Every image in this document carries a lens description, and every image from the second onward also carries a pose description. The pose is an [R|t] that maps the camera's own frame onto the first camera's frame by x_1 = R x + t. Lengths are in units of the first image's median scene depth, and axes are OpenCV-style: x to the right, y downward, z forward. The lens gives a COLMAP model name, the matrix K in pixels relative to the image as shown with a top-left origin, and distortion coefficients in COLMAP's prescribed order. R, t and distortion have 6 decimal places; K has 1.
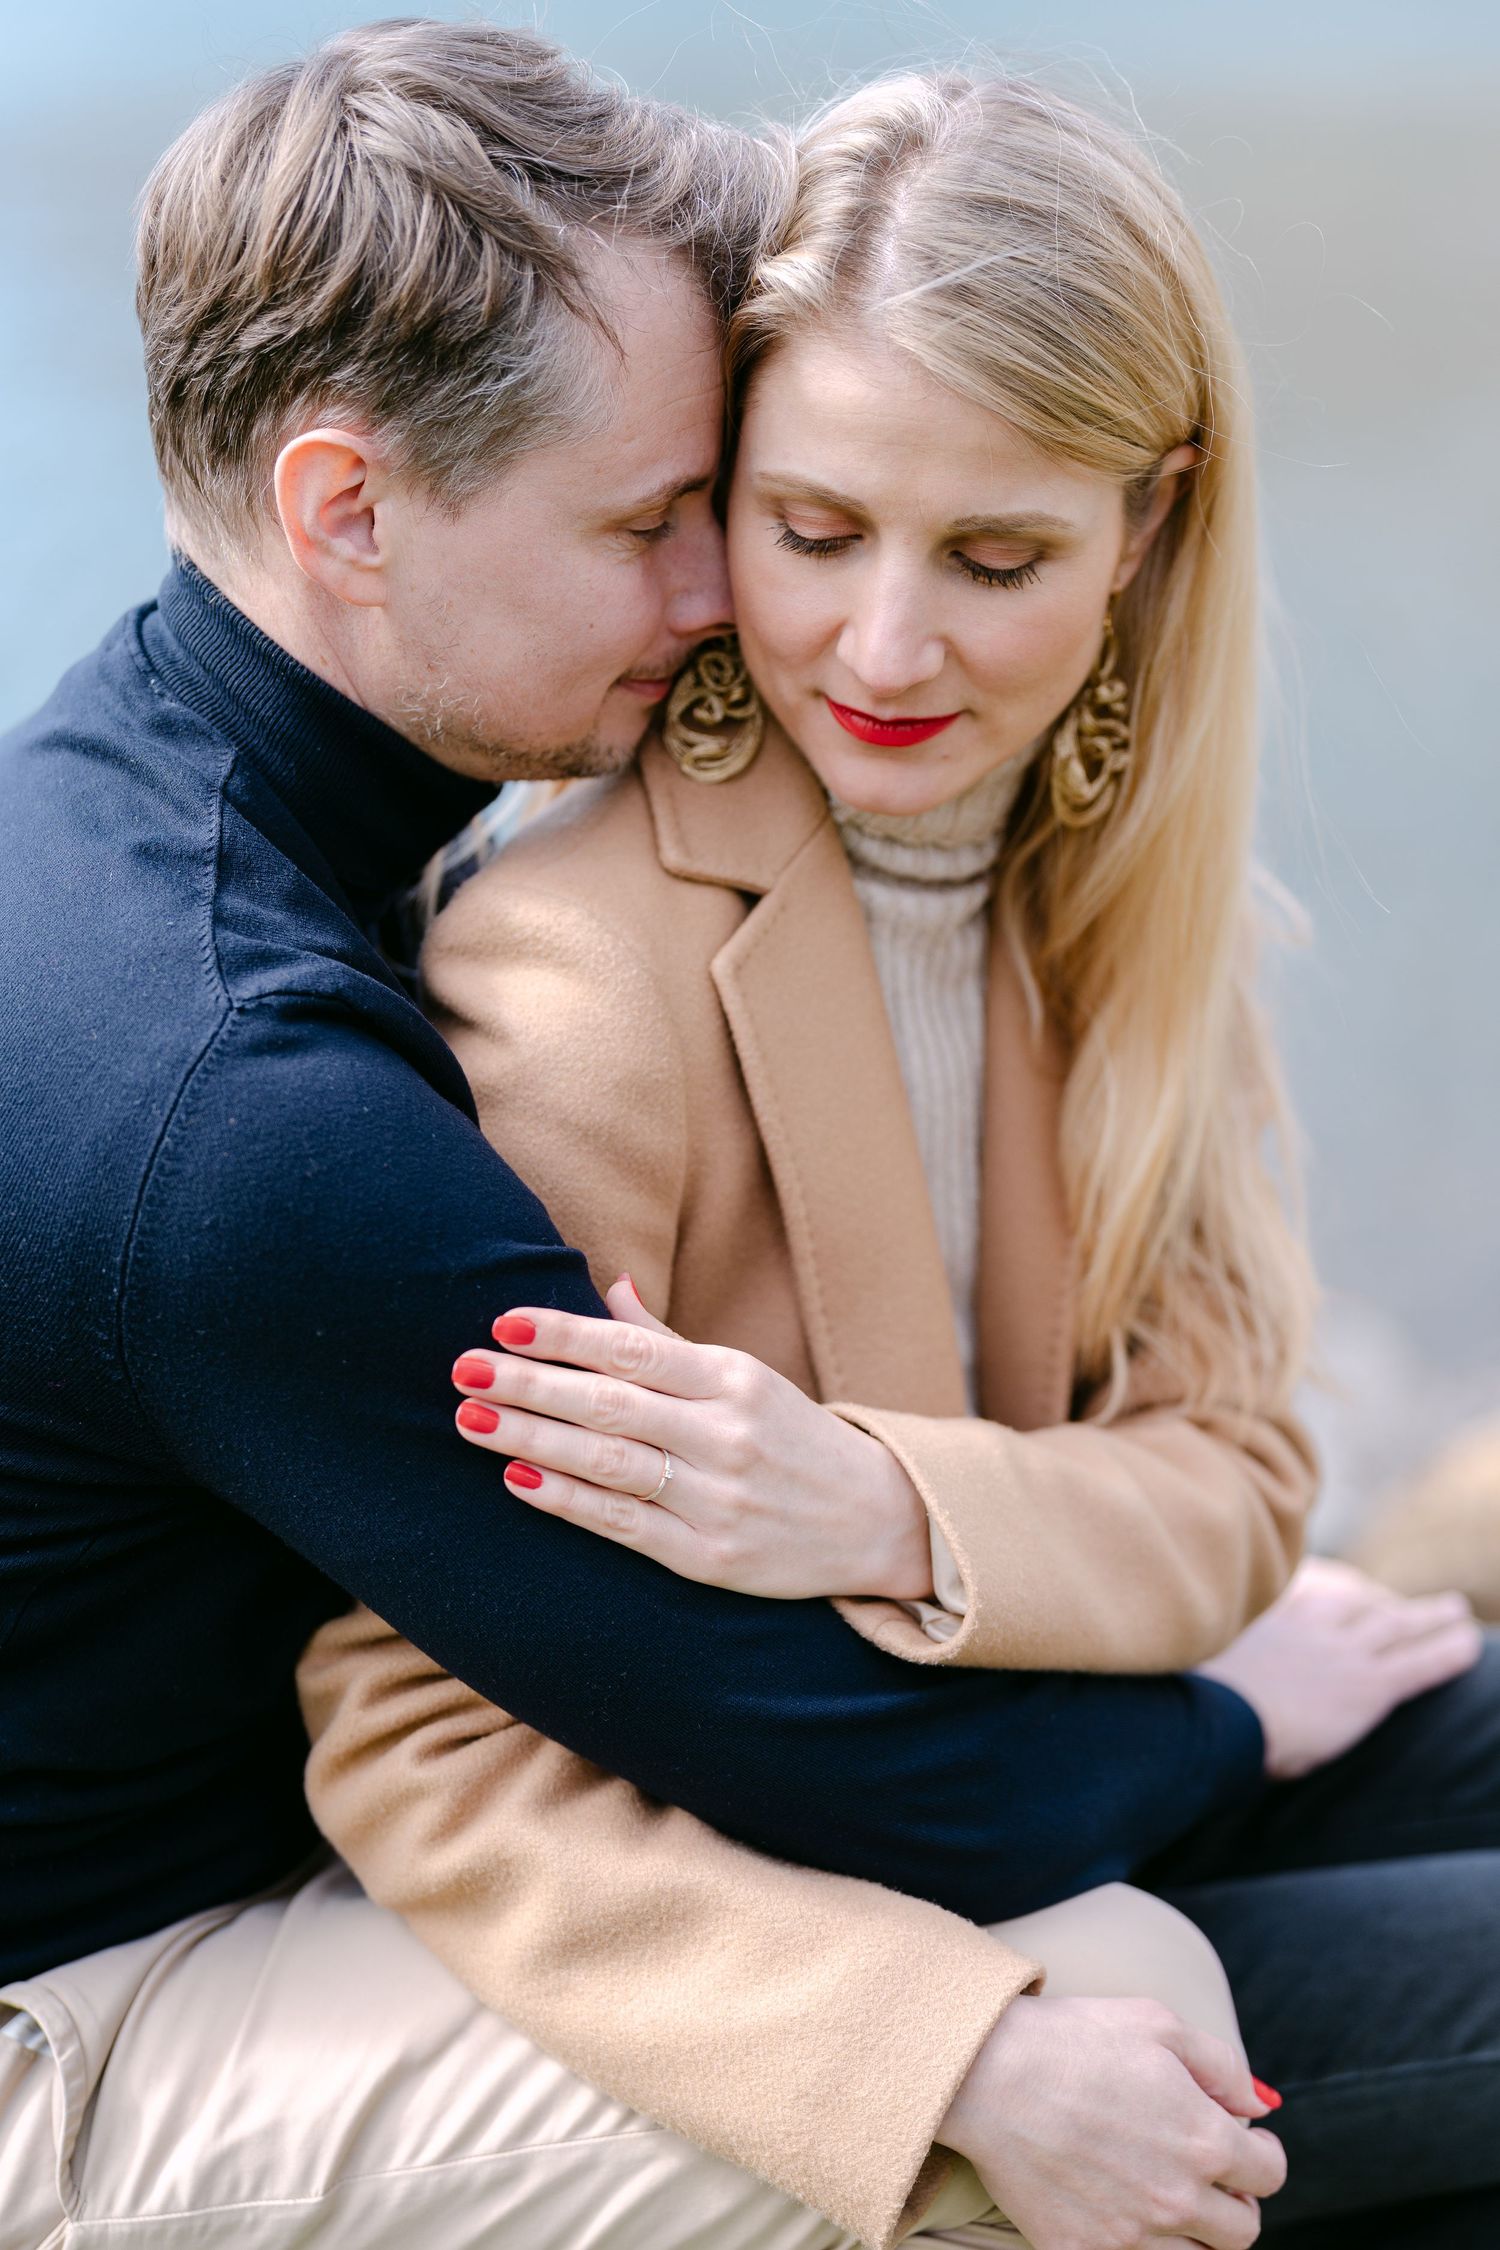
lens RADIAL K [[3257.1, 0, 754.9], [0, 3257.1, 1125.4], [0, 0, 1]] dist [0.338510, 0.000000]
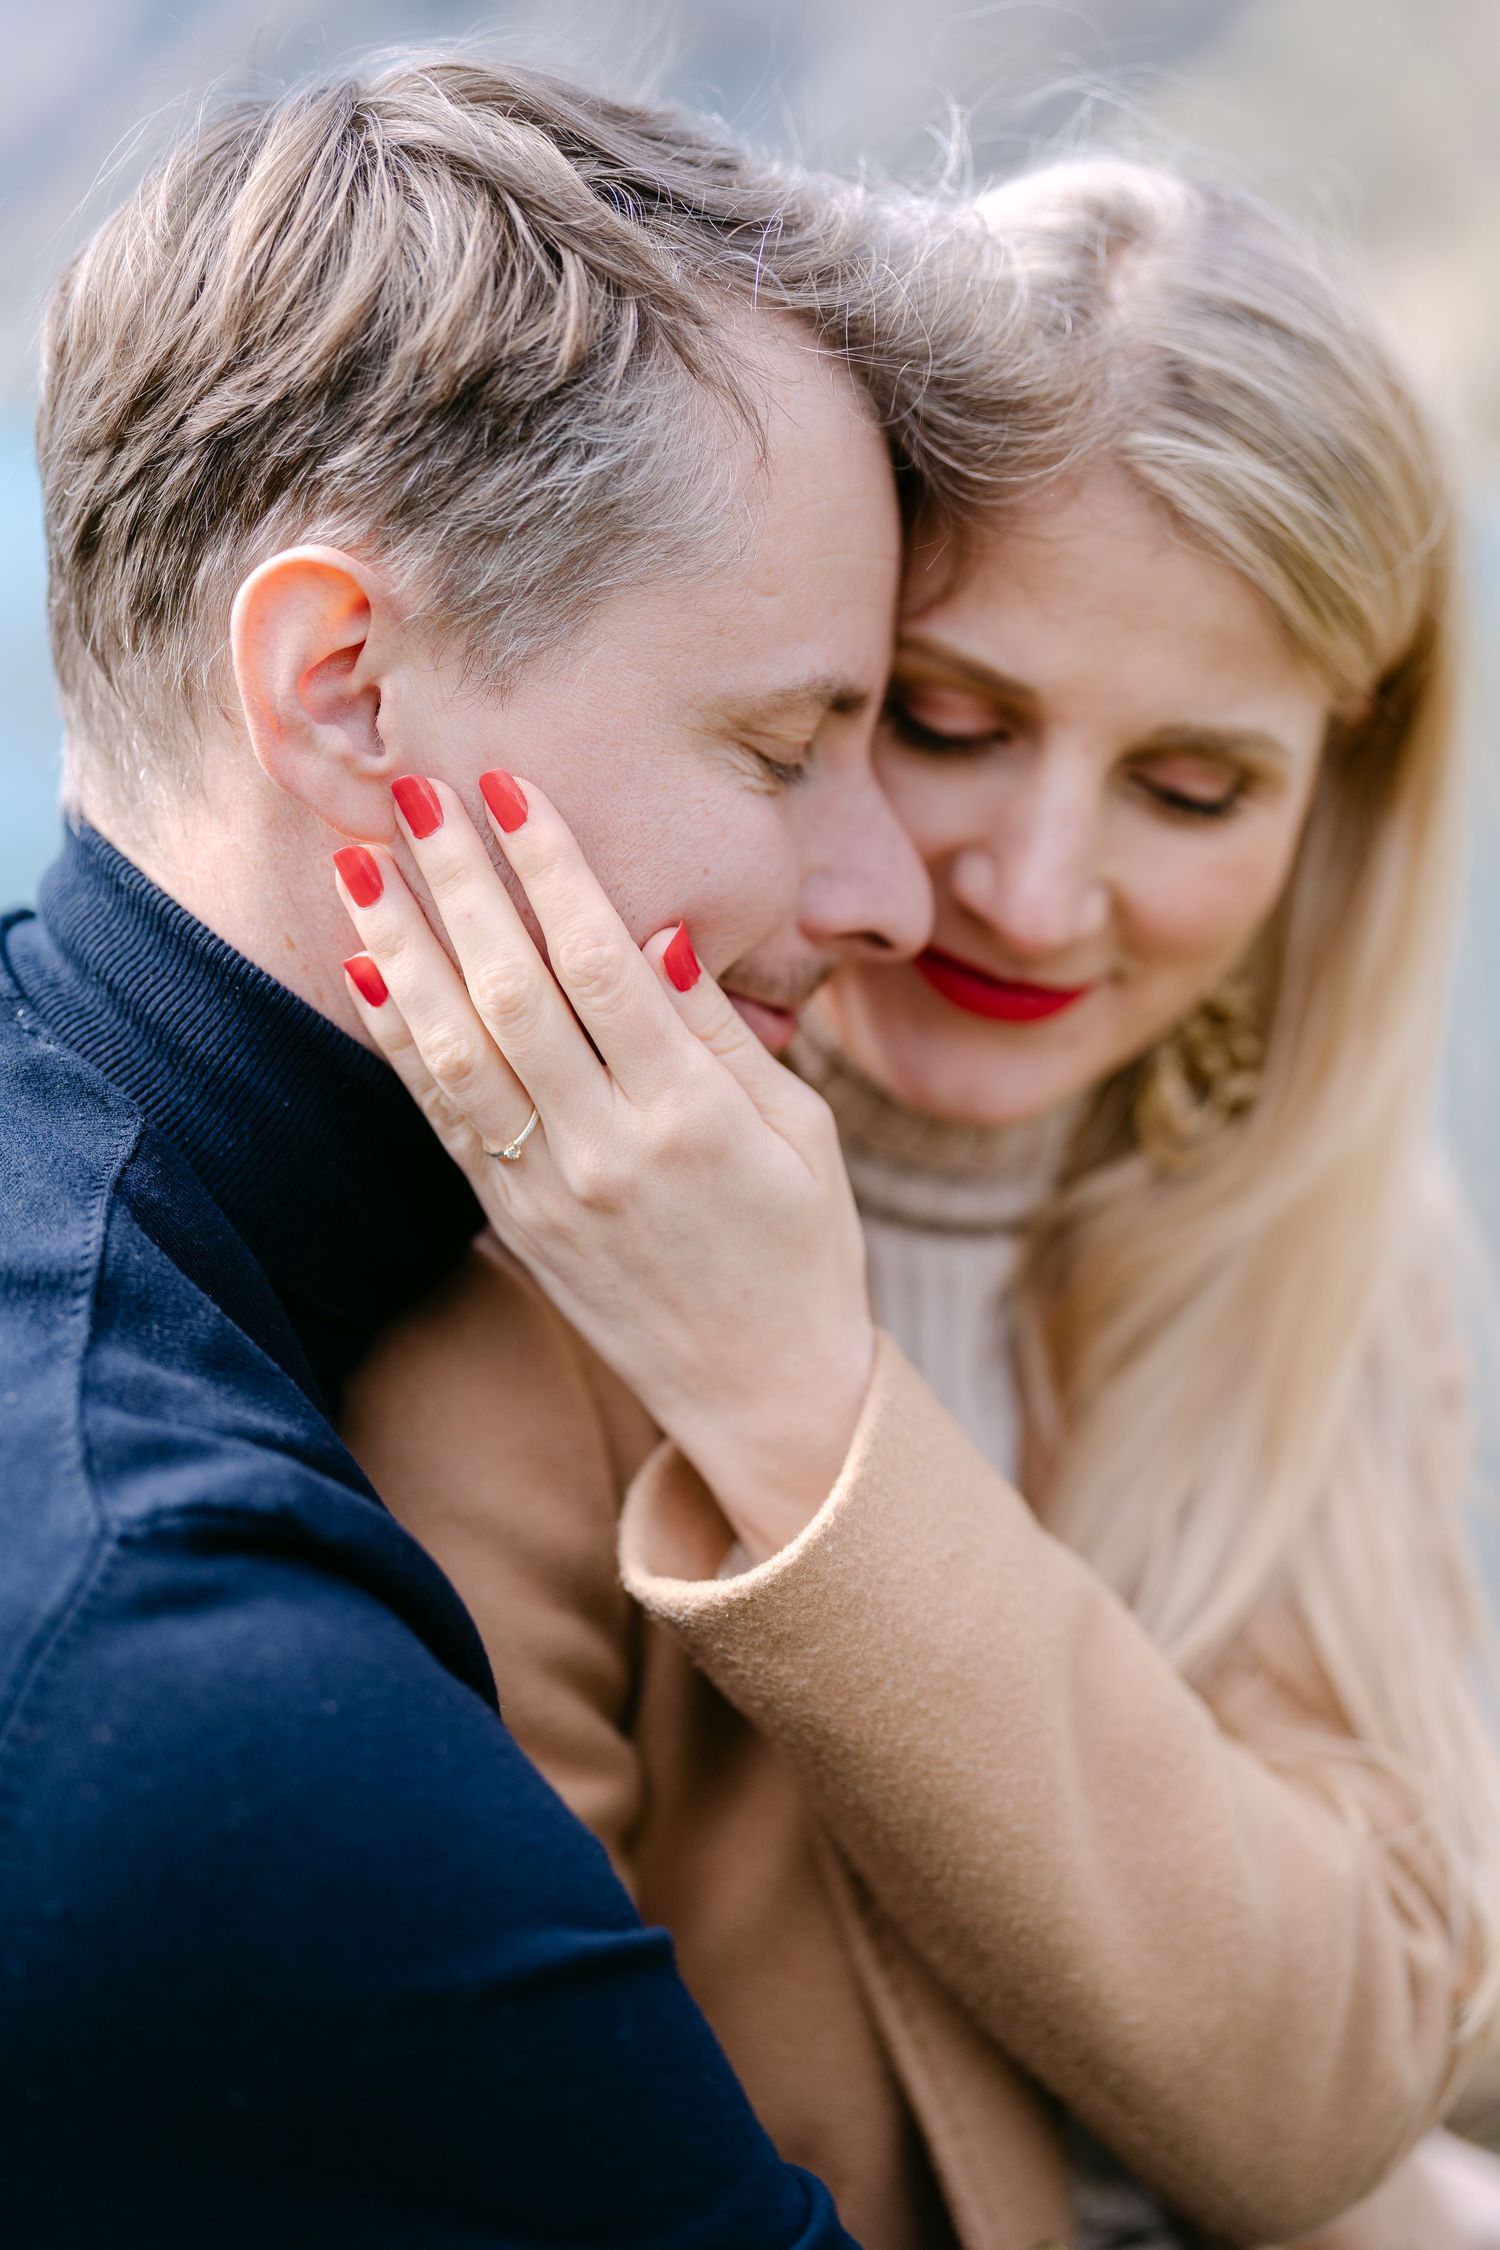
lens RADIAL K [[3257.1, 0, 740.5], [0, 3257.1, 1117.3], [0, 0, 1]] dist [0.338510, 0.000000]
pose [[0.999613, 0.000390, 0.027804, -0.062388], [0.009060, 0.940777, -0.338904, 0.116236], [-0.026290, 0.339025, 0.940410, 0.419383]]
